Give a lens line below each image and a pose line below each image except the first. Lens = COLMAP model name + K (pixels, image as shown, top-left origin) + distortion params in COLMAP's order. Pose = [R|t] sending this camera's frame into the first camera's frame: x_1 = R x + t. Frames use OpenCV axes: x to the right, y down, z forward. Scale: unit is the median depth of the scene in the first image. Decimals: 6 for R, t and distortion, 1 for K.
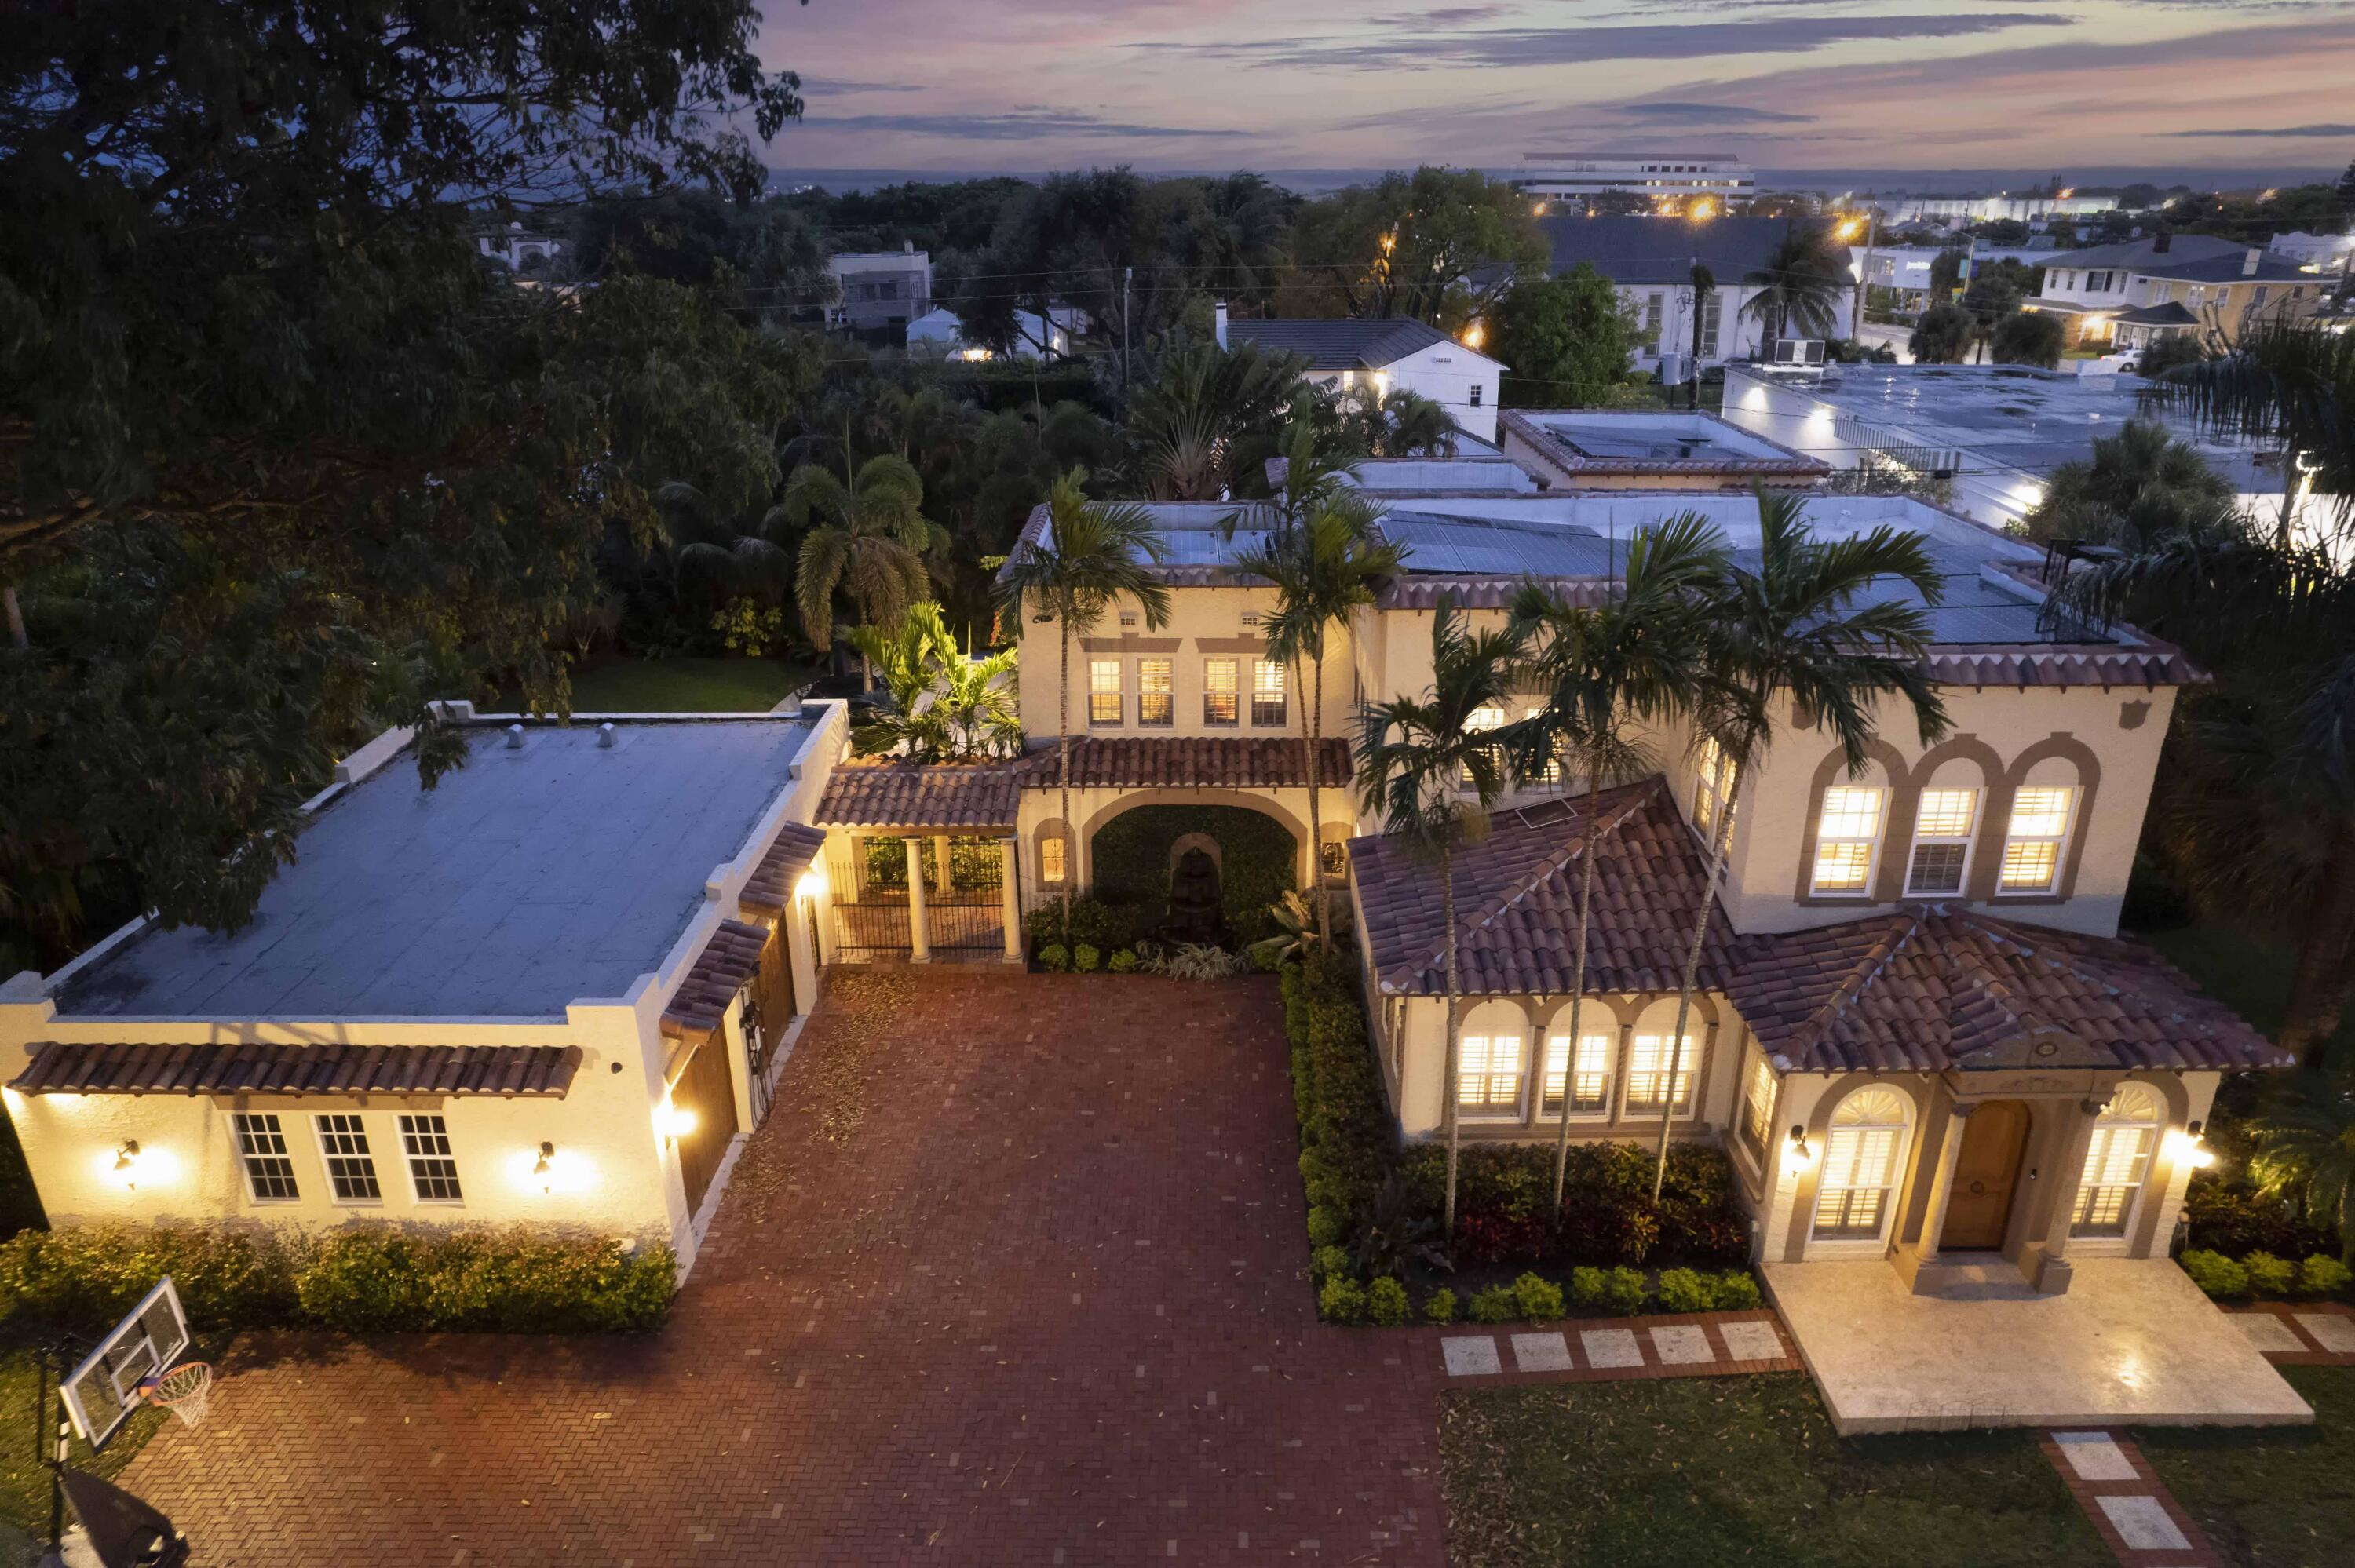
lens RADIAL K [[1488.4, 0, 1179.4], [0, 1488.4, 776.6], [0, 0, 1]] dist [-0.076017, 0.051172]
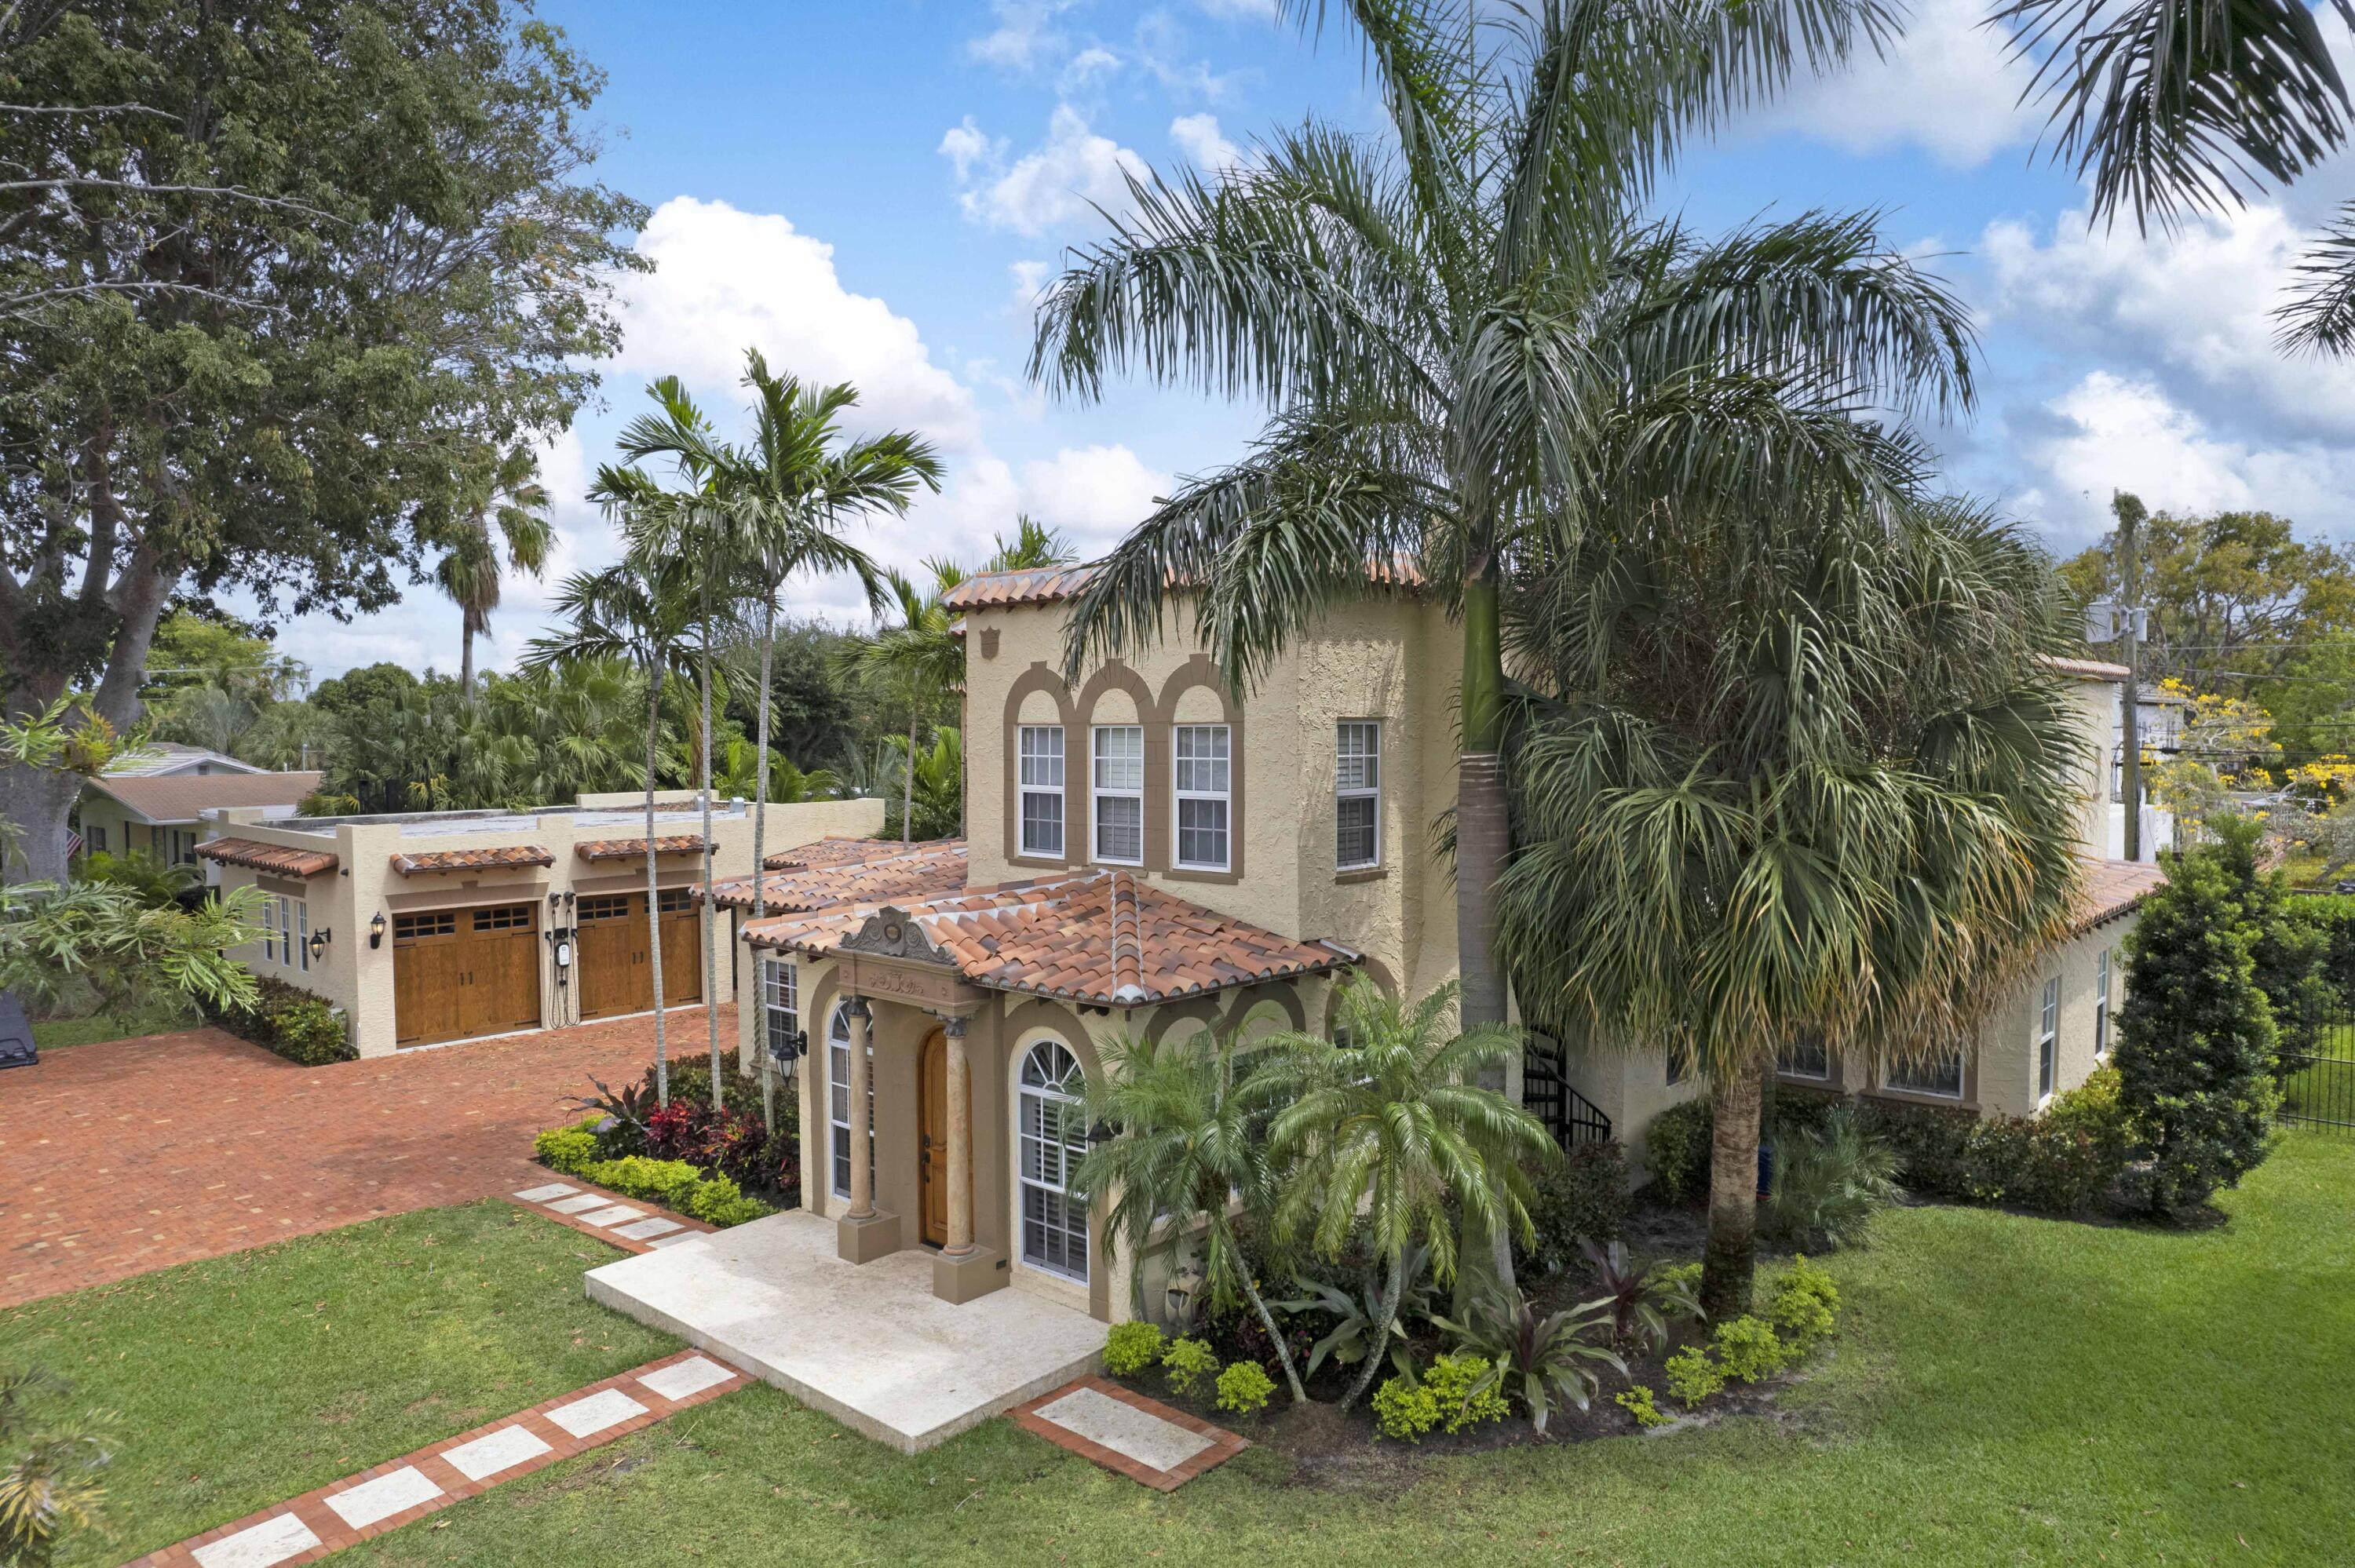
lens RADIAL K [[1500.4, 0, 1172.1], [0, 1500.4, 795.2], [0, 0, 1]] dist [-0.068136, 0.053620]
pose [[0.747234, 0.035541, -0.663610, 1.113134], [-0.242112, 0.944500, -0.222037, 0.229007], [0.618888, 0.326582, 0.714368, 0.389290]]
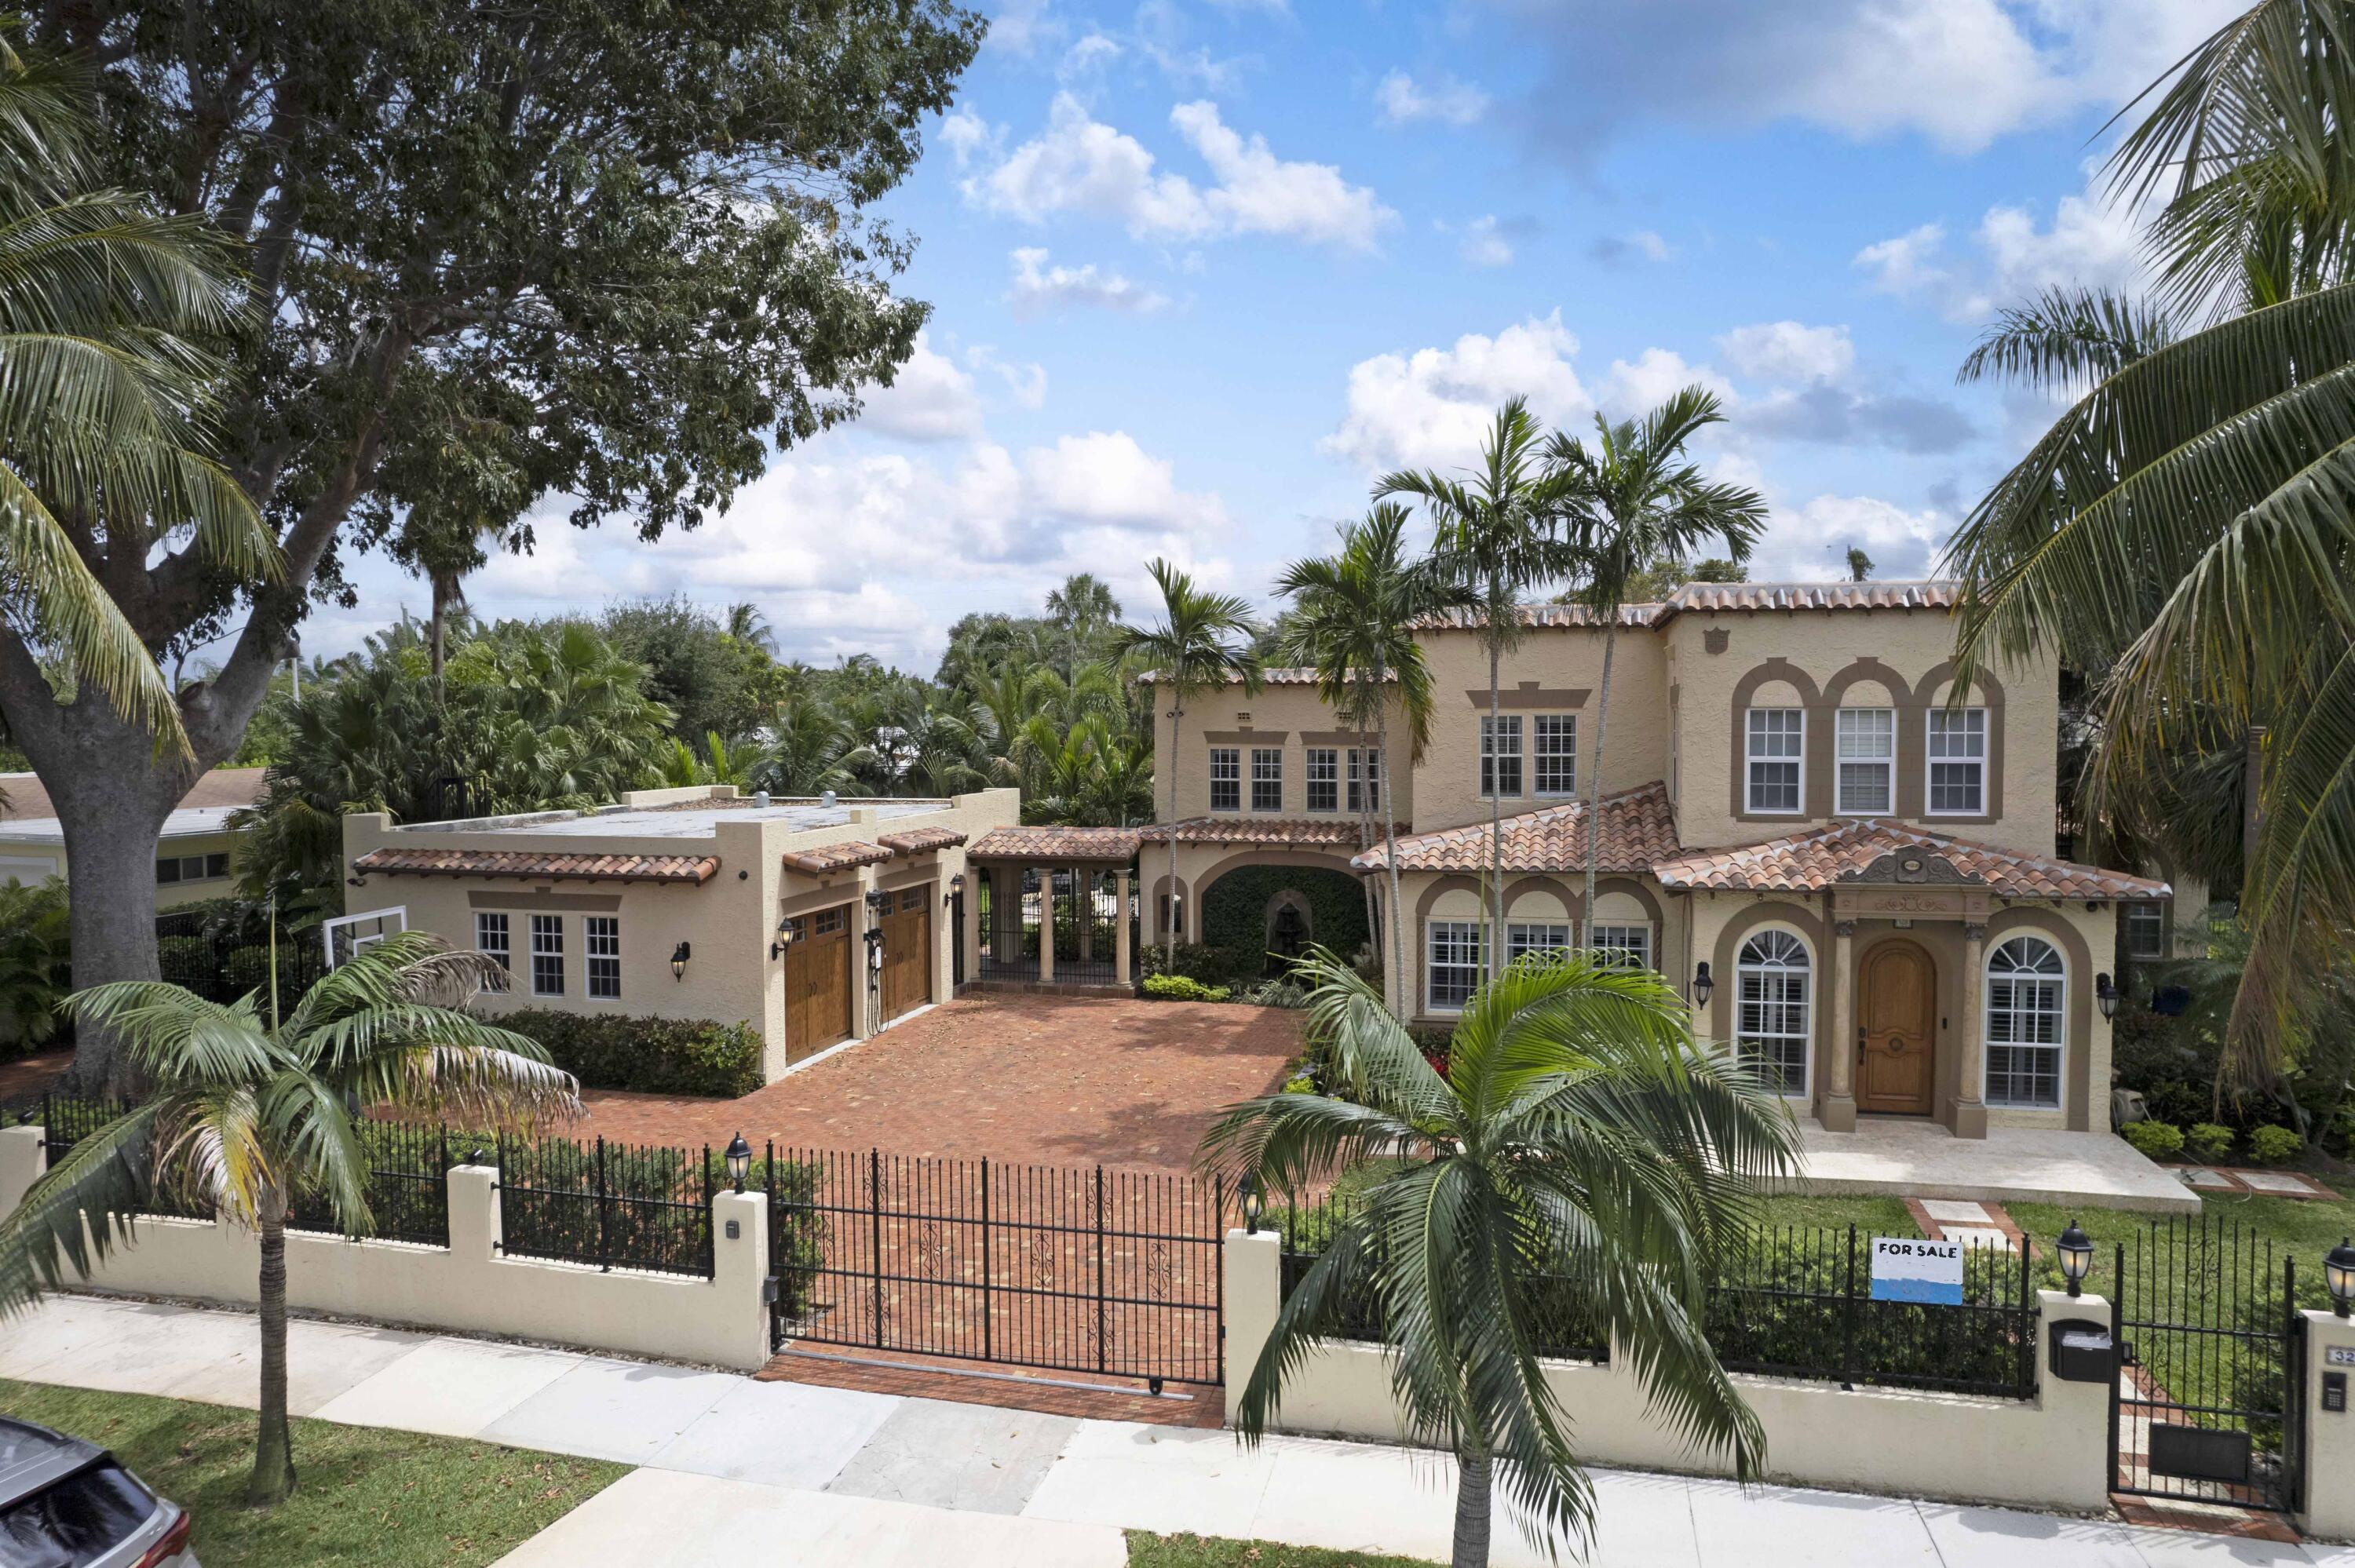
lens RADIAL K [[1500.4, 0, 1172.1], [0, 1500.4, 795.2], [0, 0, 1]] dist [-0.068136, 0.053620]
pose [[0.971881, 0.014673, -0.235013, 0.270793], [-0.087608, 0.948938, -0.303054, 0.452036], [0.218566, 0.315121, 0.923541, -0.148736]]
